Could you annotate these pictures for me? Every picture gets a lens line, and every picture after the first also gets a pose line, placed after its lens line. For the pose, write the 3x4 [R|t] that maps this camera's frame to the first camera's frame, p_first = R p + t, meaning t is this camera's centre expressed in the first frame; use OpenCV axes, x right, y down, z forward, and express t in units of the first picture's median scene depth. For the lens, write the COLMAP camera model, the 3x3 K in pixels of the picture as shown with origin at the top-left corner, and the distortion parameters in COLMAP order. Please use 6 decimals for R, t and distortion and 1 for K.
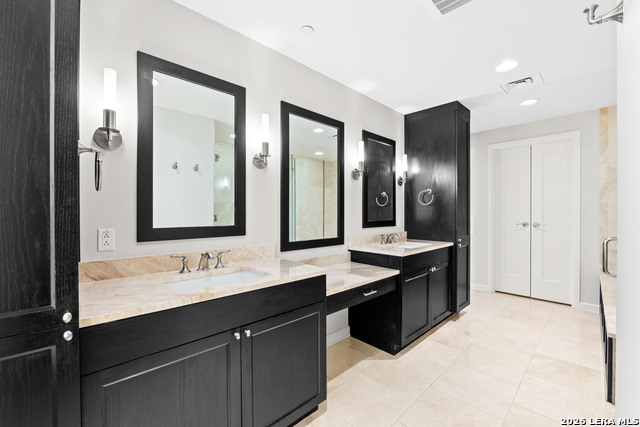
lens RADIAL K [[263.5, 0, 319.6], [0, 263.5, 213.5], [0, 0, 1]] dist [-0.011808, 0.000865]
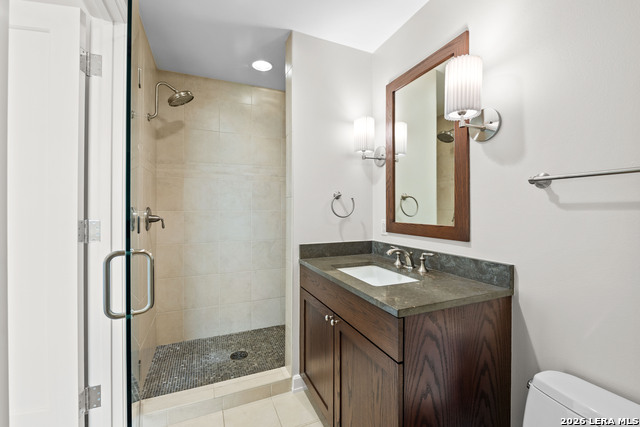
lens RADIAL K [[263.5, 0, 318.6], [0, 263.5, 210.5], [0, 0, 1]] dist [-0.011808, 0.000865]
pose [[-0.352429, 0.002526, -0.935835, 0.697055], [-0.006156, 0.999968, 0.005018, -0.011928], [0.935818, 0.007530, -0.352402, 1.011828]]
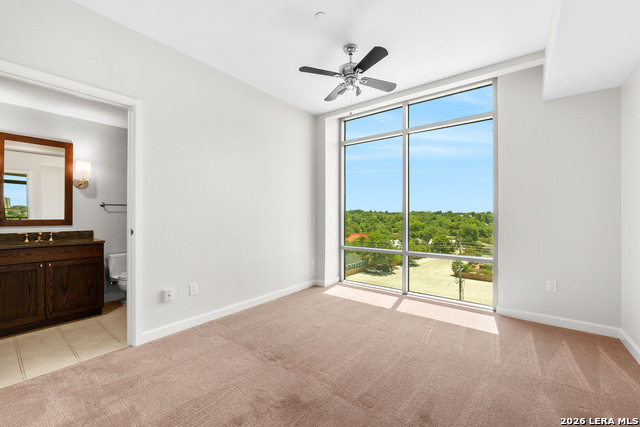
lens RADIAL K [[263.5, 0, 318.1], [0, 263.5, 213.3], [0, 0, 1]] dist [-0.011808, 0.000865]
pose [[0.988189, 0.005762, 0.153135, 1.486611], [-0.005431, 0.999982, -0.002579, -0.015414], [-0.153147, 0.001717, 0.988202, -1.469913]]
